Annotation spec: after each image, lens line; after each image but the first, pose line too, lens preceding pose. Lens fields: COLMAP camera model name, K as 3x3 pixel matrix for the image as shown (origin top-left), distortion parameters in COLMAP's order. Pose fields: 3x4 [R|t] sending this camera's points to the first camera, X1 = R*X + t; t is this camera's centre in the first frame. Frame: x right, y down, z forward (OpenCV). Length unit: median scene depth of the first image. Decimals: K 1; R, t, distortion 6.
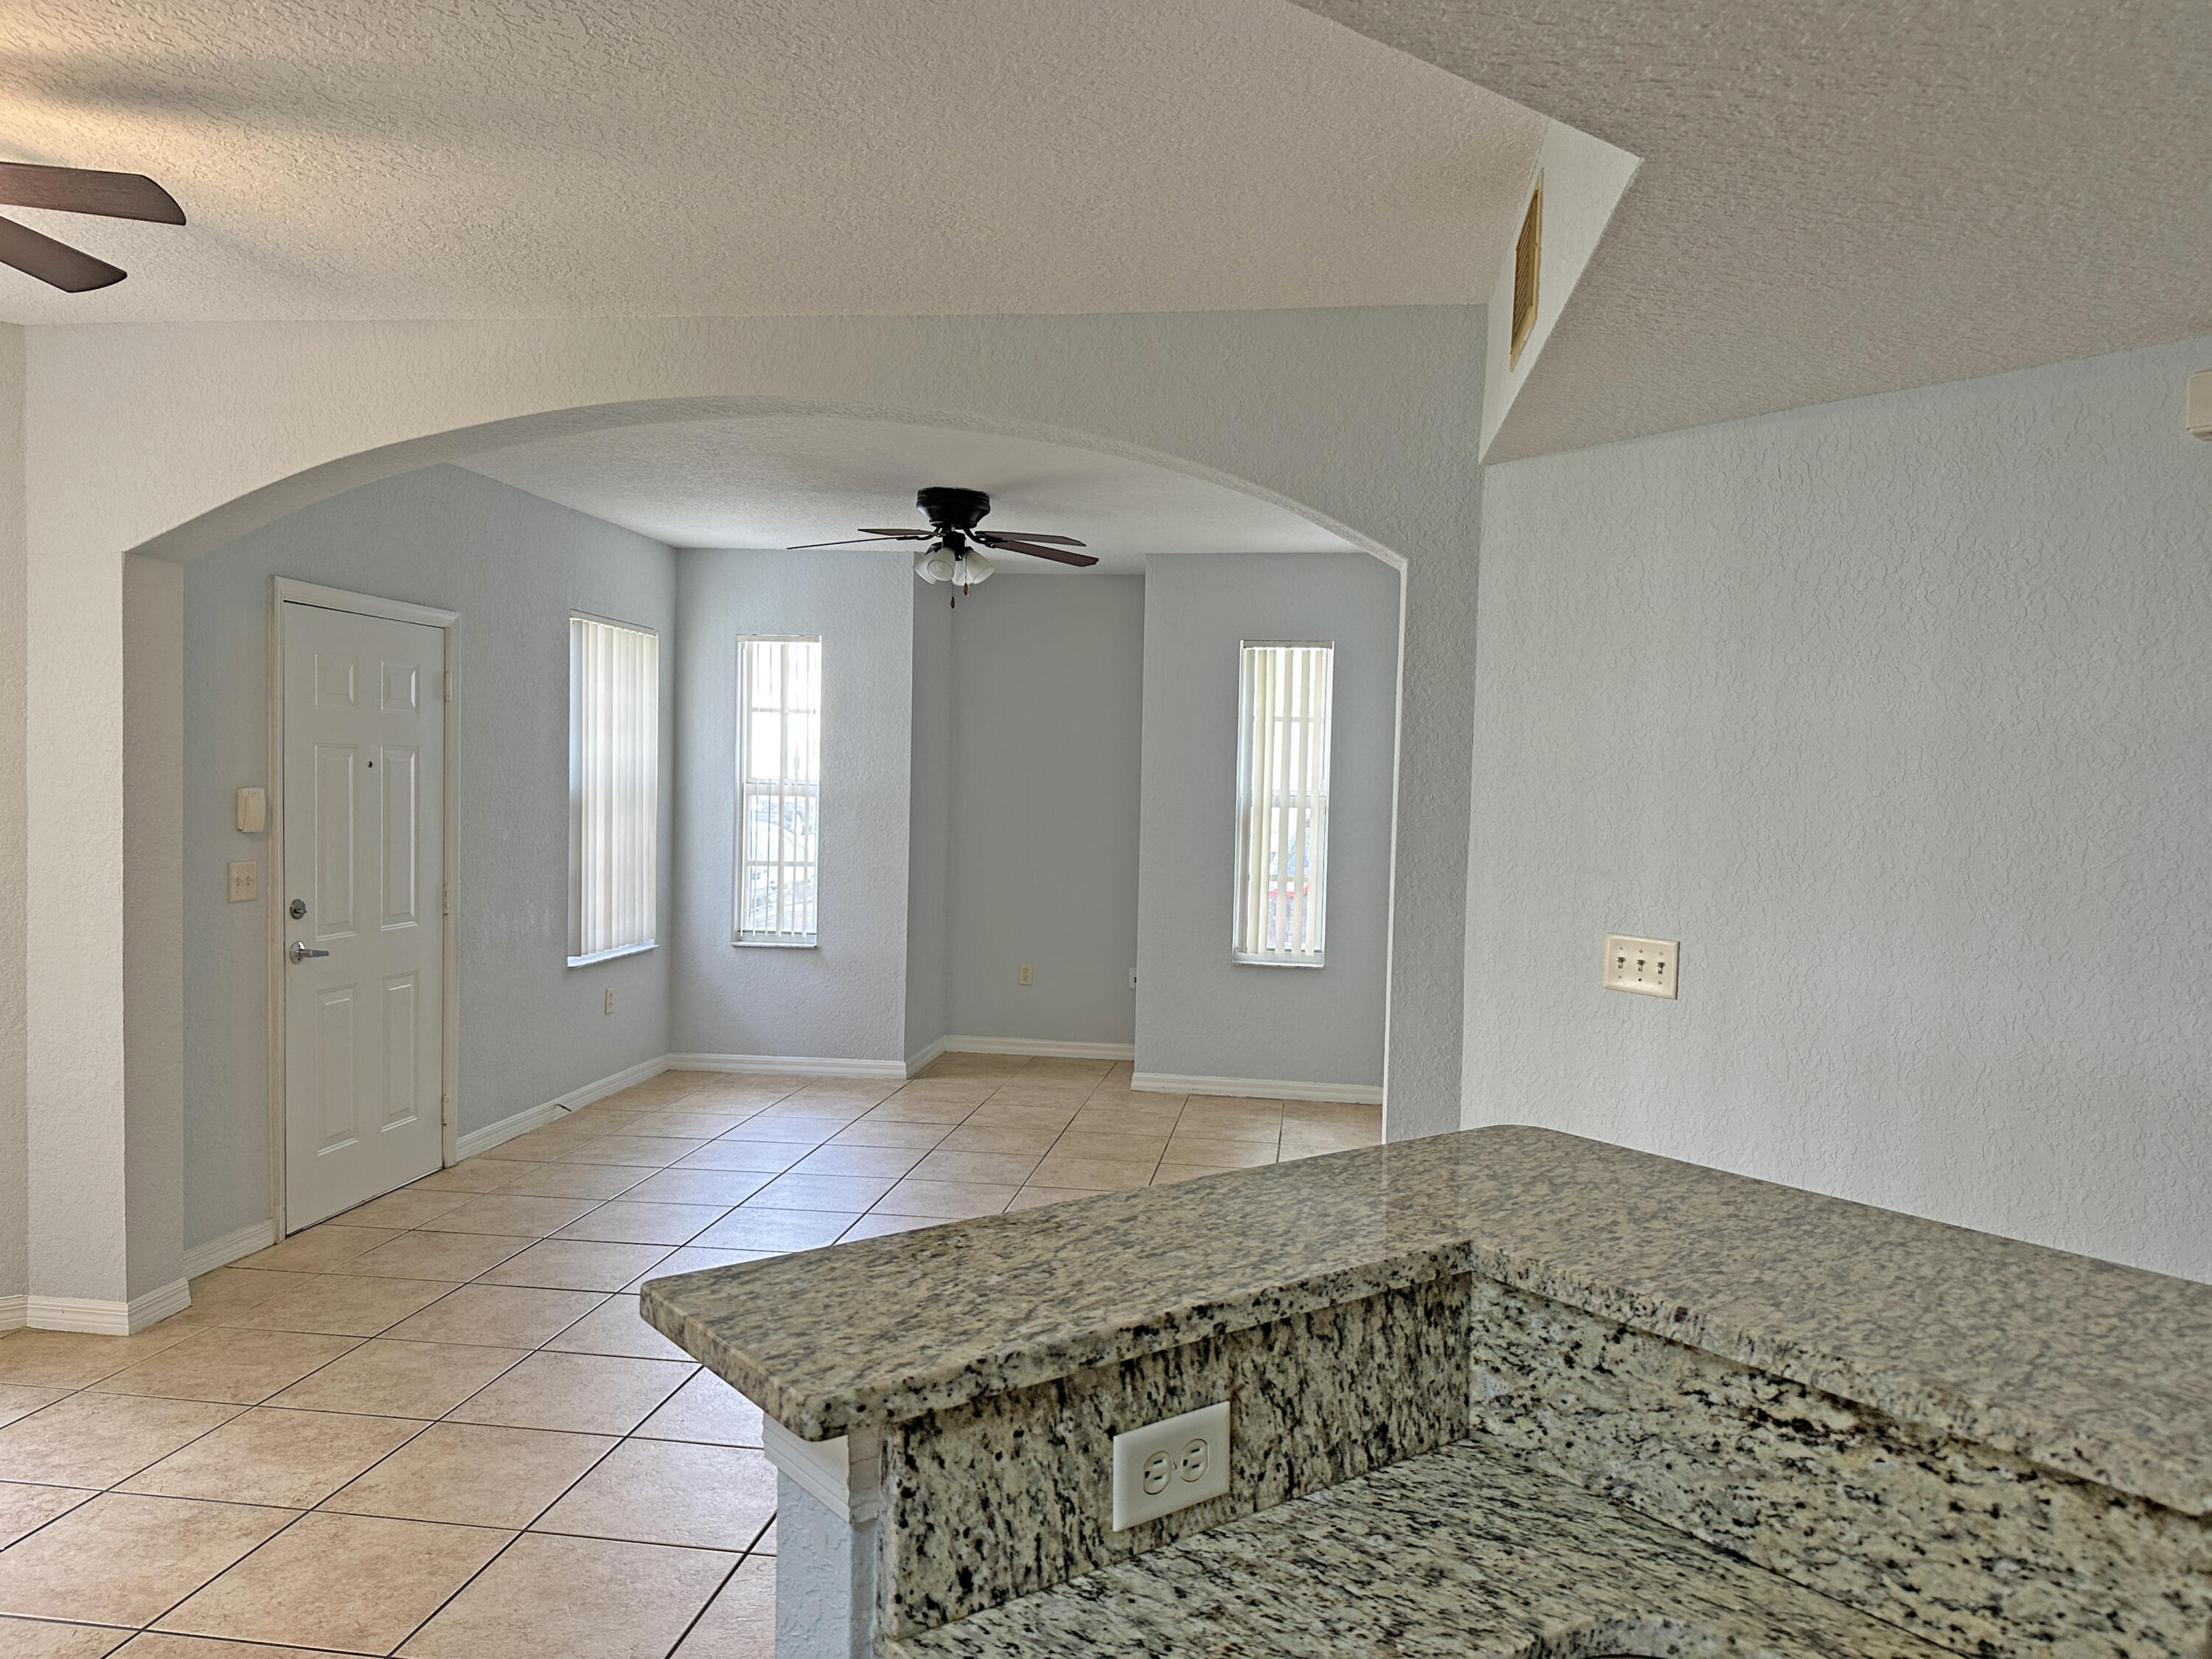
lens RADIAL K [[1544.4, 0, 1112.8], [0, 1544.4, 850.9], [0, 0, 1]] dist [0.136658, -0.256572]
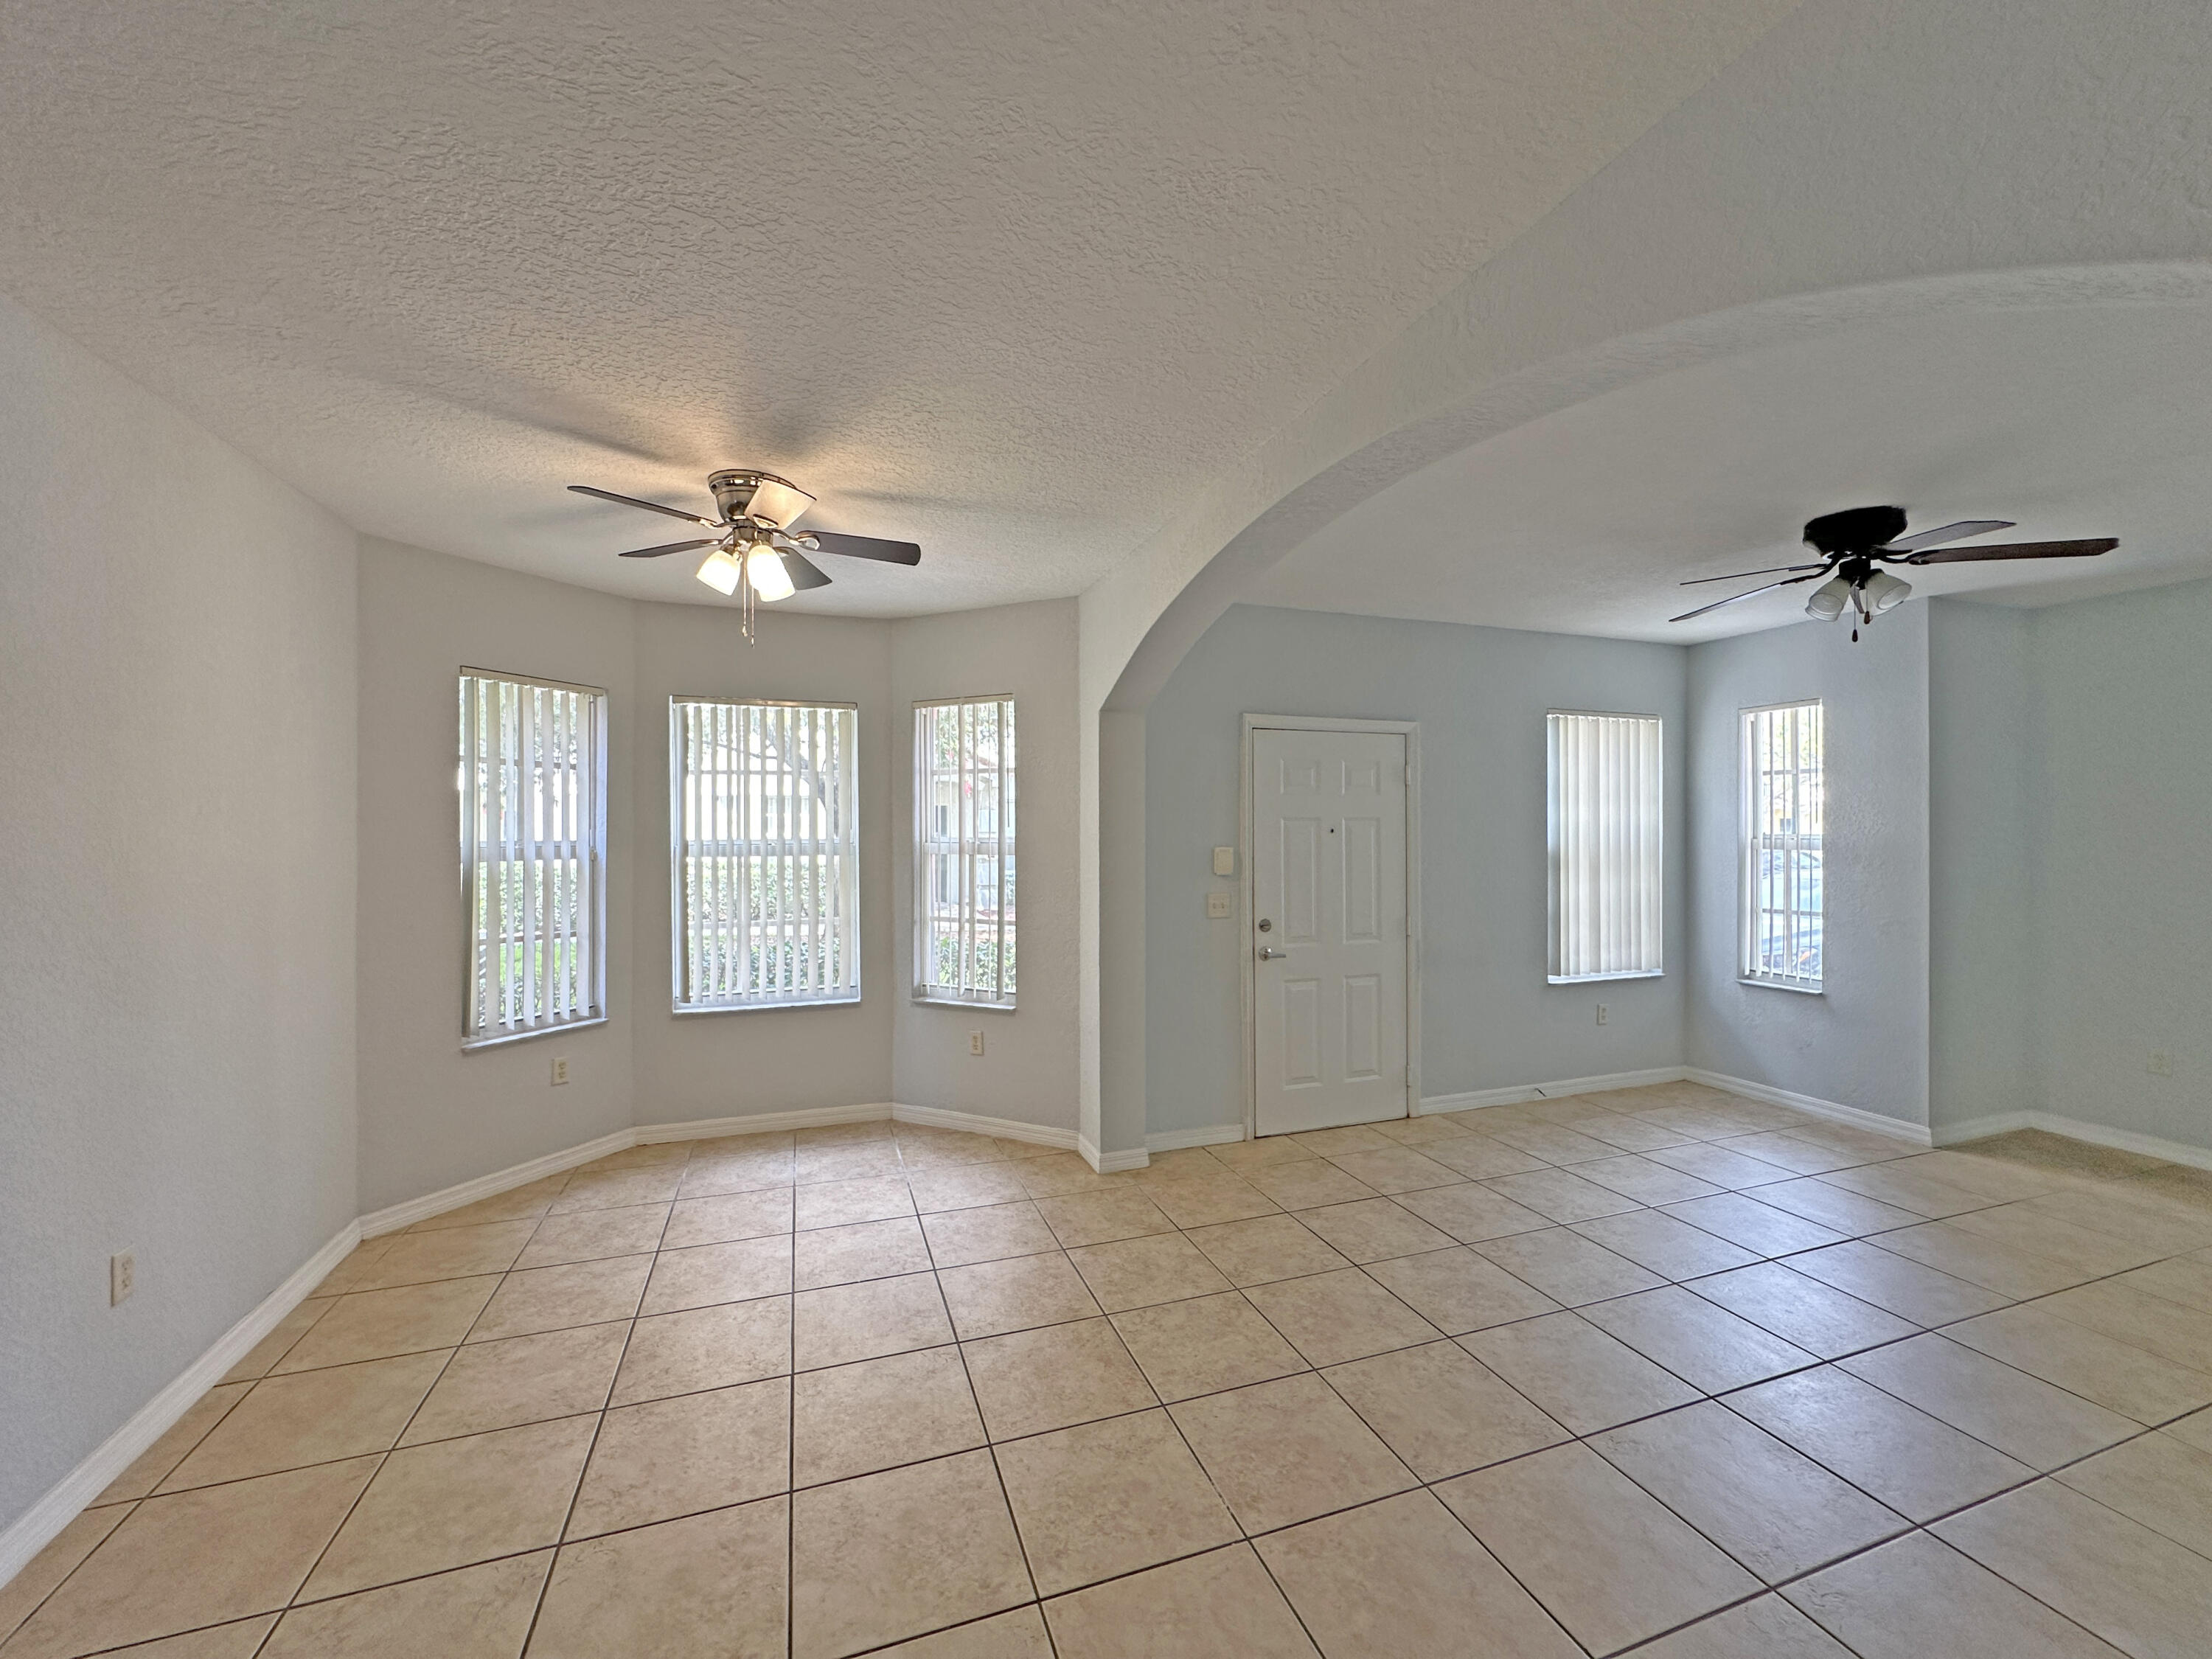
lens RADIAL K [[881.0, 0, 1106.0], [0, 881.0, 829.5], [0, 0, 1]] dist [-0.002611, 0.000749]
pose [[0.456090, -0.027173, -0.889518, 0.156634], [-0.027060, 0.998648, -0.044381, -0.012334], [0.889522, 0.044312, 0.454739, 0.392413]]
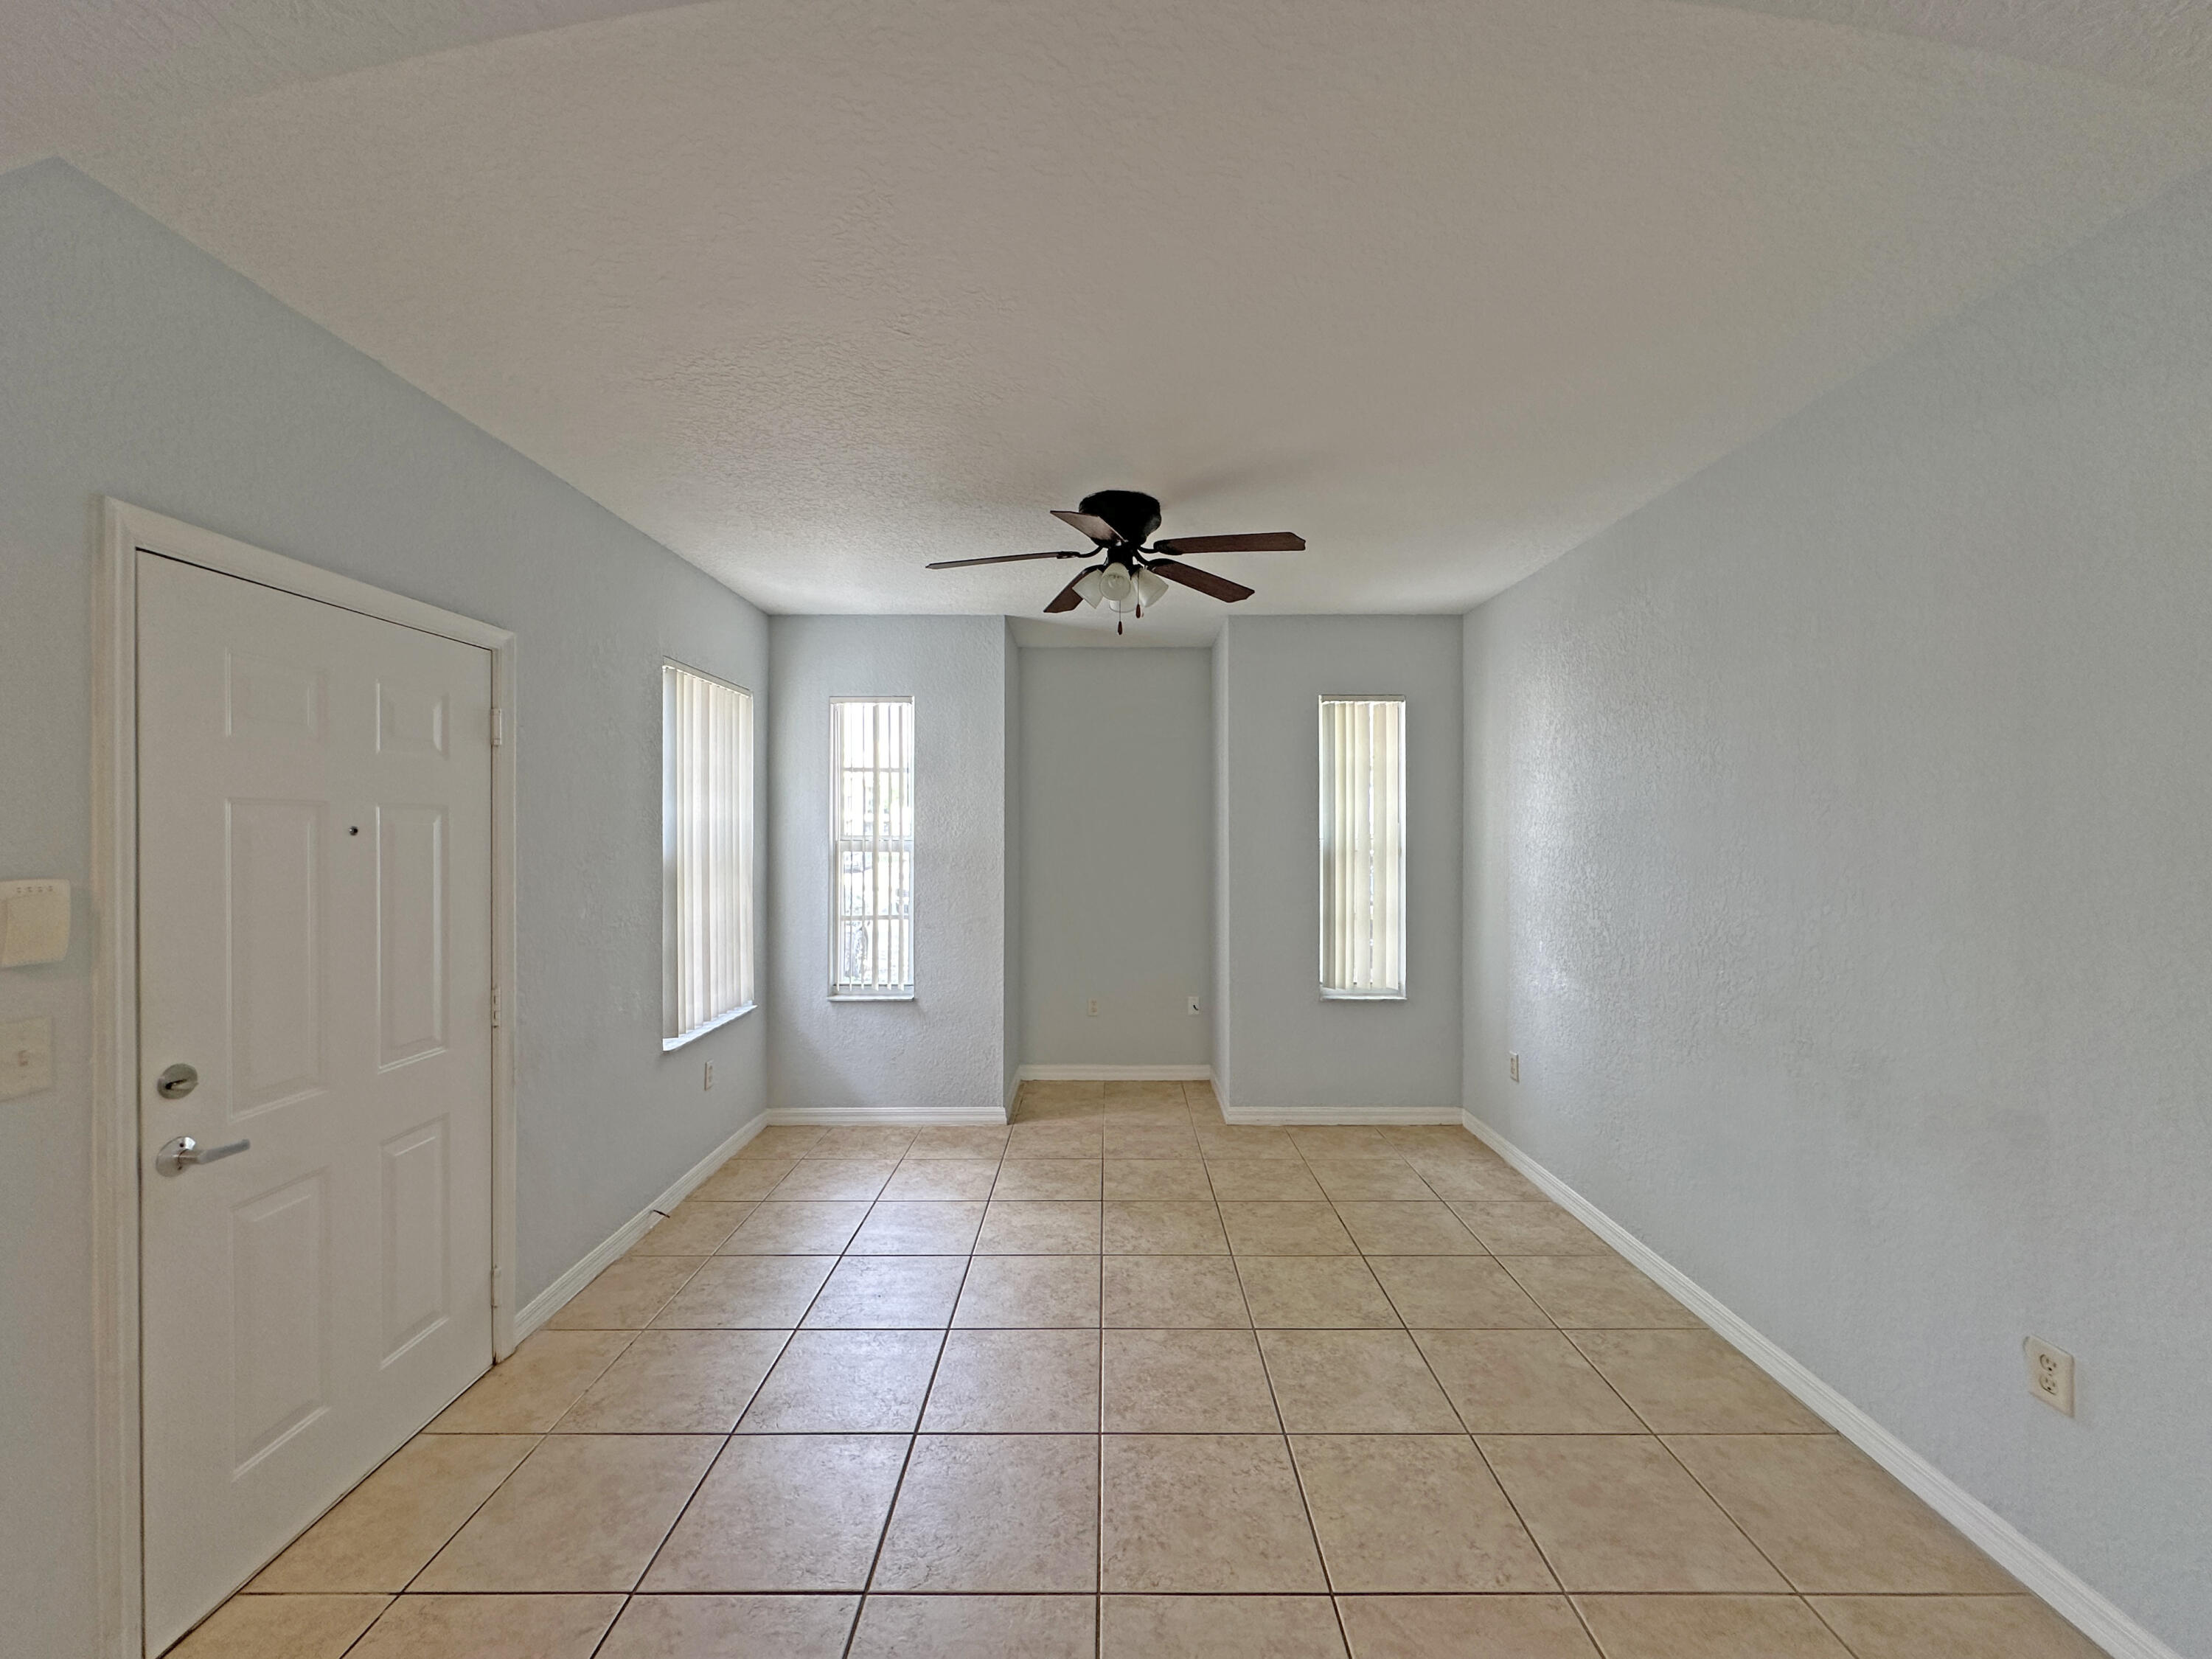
lens RADIAL K [[881.0, 0, 1106.0], [0, 881.0, 829.5], [0, 0, 1]] dist [-0.002611, 0.000749]
pose [[0.990603, -0.024590, 0.134538, -0.186371], [0.030662, 0.998594, -0.043249, -0.026950], [-0.133285, 0.046968, 0.989964, 0.532679]]
